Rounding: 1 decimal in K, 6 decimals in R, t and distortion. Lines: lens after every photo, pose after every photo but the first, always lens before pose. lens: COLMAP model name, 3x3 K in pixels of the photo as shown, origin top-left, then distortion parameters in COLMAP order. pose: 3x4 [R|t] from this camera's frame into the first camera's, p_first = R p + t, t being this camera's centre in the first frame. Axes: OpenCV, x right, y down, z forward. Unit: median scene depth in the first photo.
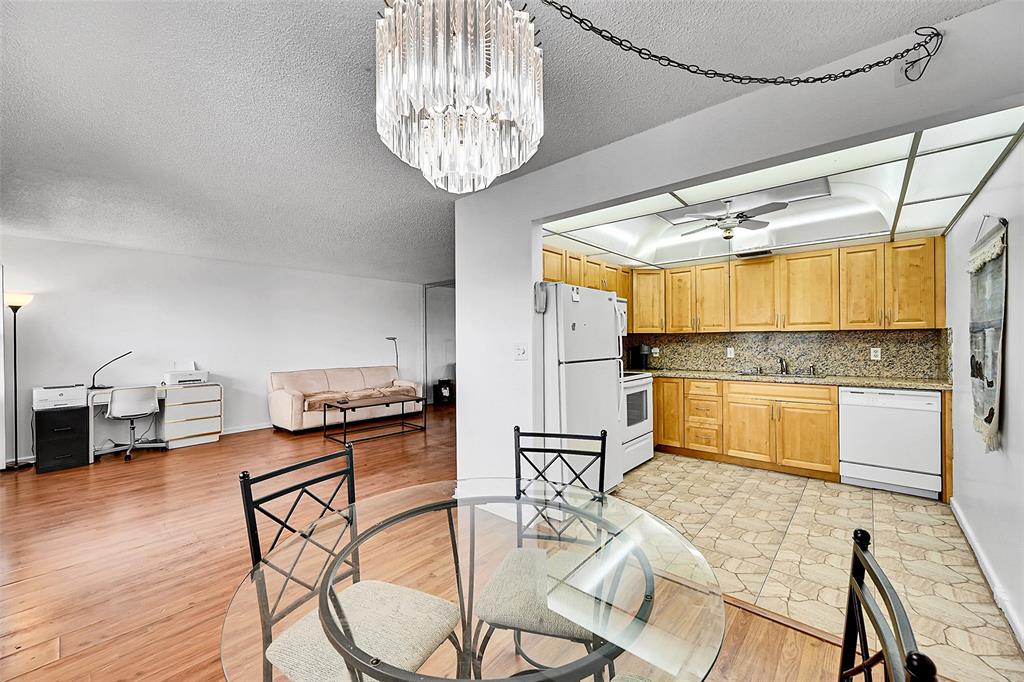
lens RADIAL K [[406.6, 0, 513.9], [0, 406.6, 342.6], [0, 0, 1]] dist [-0.001244, 0.000712]
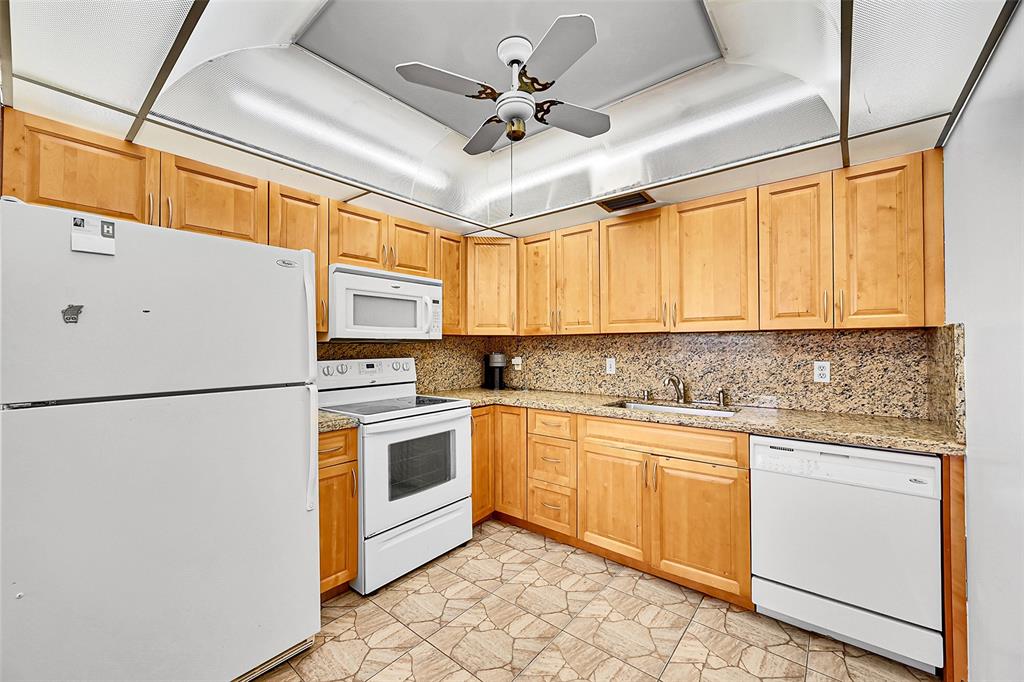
lens RADIAL K [[406.6, 0, 513.6], [0, 406.6, 343.2], [0, 0, 1]] dist [-0.001244, 0.000712]
pose [[0.999324, 0.003673, 0.036590, 0.422707], [-0.003364, 0.999958, -0.008509, -0.006096], [-0.036619, 0.008380, 0.999294, 0.430026]]
